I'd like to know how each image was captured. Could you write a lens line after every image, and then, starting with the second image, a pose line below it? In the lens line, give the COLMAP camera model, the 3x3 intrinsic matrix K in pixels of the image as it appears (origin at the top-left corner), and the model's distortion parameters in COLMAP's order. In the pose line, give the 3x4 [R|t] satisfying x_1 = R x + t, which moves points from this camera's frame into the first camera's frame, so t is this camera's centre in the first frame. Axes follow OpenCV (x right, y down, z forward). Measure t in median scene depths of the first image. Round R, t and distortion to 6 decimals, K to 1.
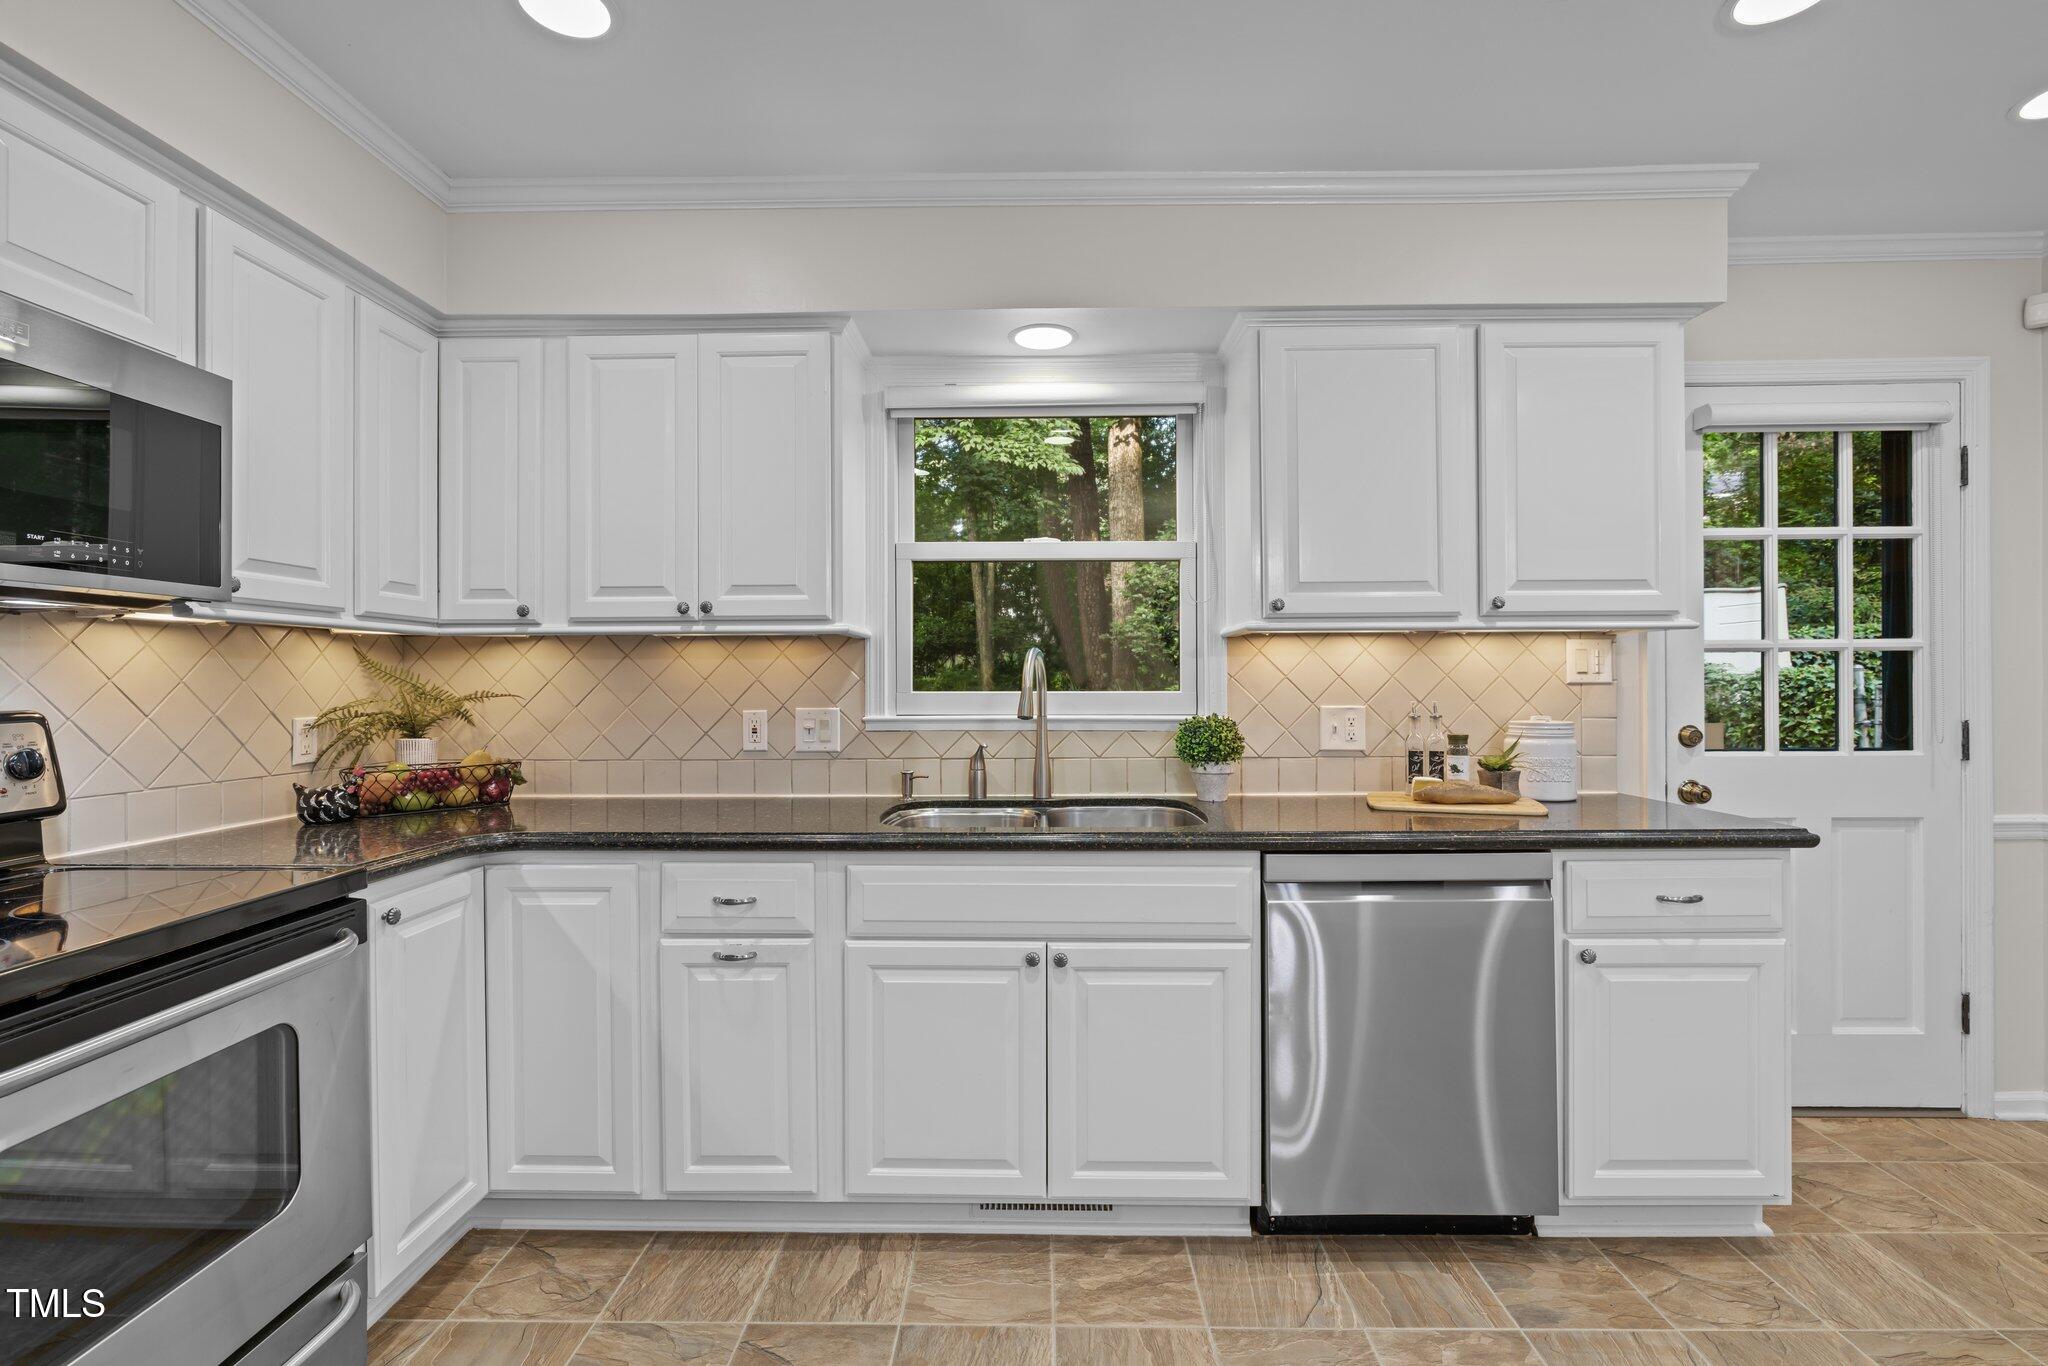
lens RADIAL K [[912.0, 0, 1018.0], [0, 912.0, 678.4], [0, 0, 1]] dist [-0.007735, 0.001669]
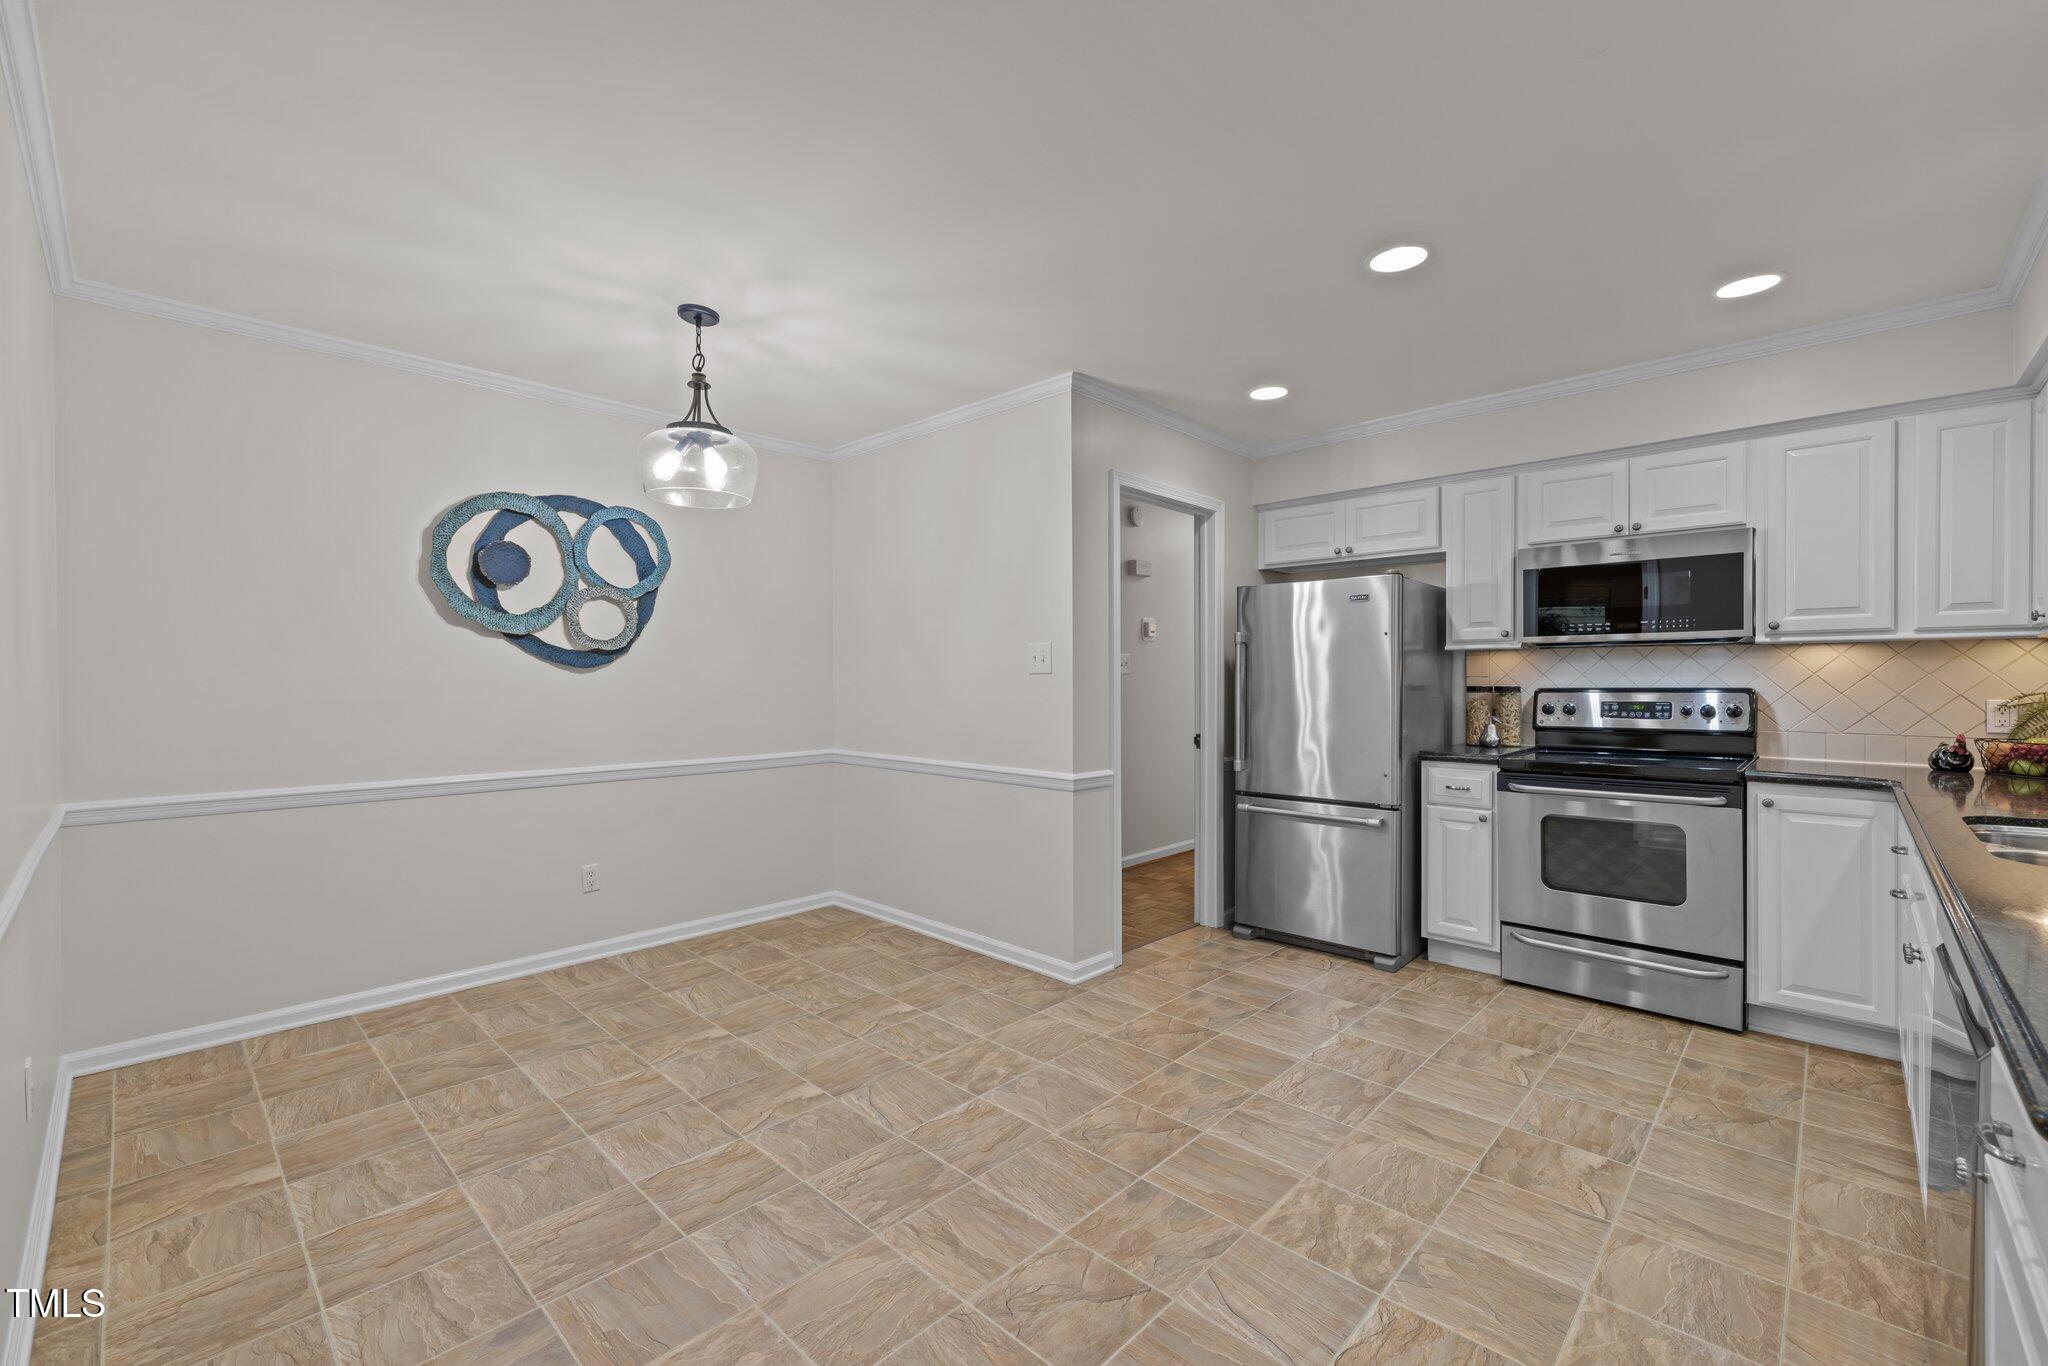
lens RADIAL K [[856.1, 0, 1024.0], [0, 856.1, 683.0], [0, 0, 1]] dist [-0.003388, -0.000313]
pose [[-0.673715, 0.010800, -0.738912, 1.209732], [0.007349, 0.999942, 0.007915, -0.004287], [0.738954, -0.000097, -0.673755, 0.796079]]
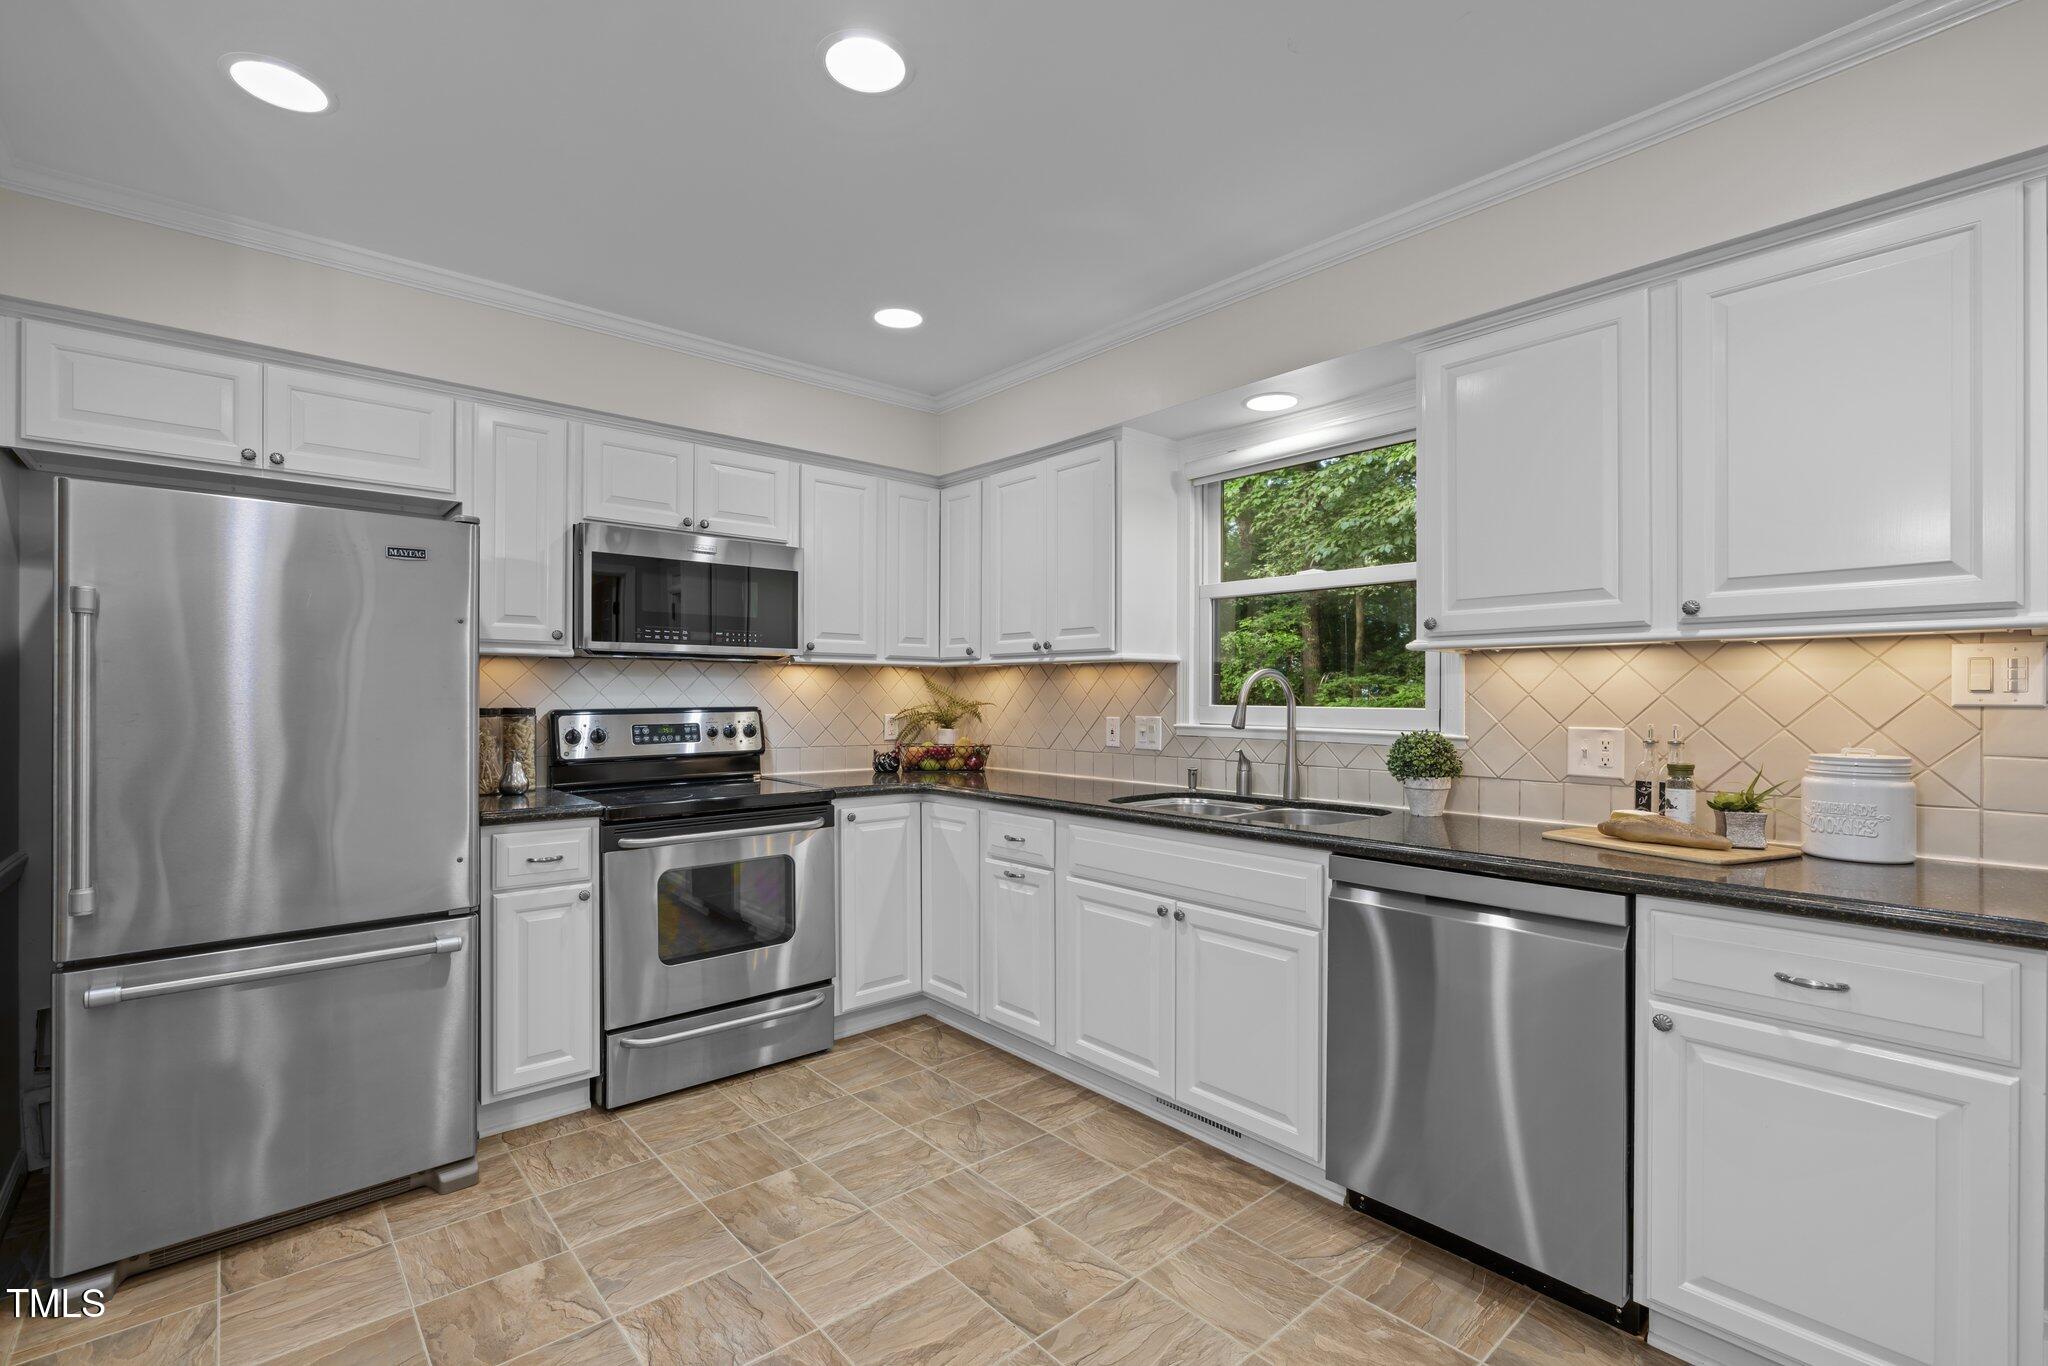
lens RADIAL K [[906.6, 0, 1021.9], [0, 906.6, 696.1], [0, 0, 1]] dist [-0.003282, -0.000082]
pose [[0.675604, 0.006796, -0.737233, 0.727019], [-0.003916, 0.999976, 0.005630, -0.003911], [0.737254, -0.000917, 0.675615, -0.018961]]
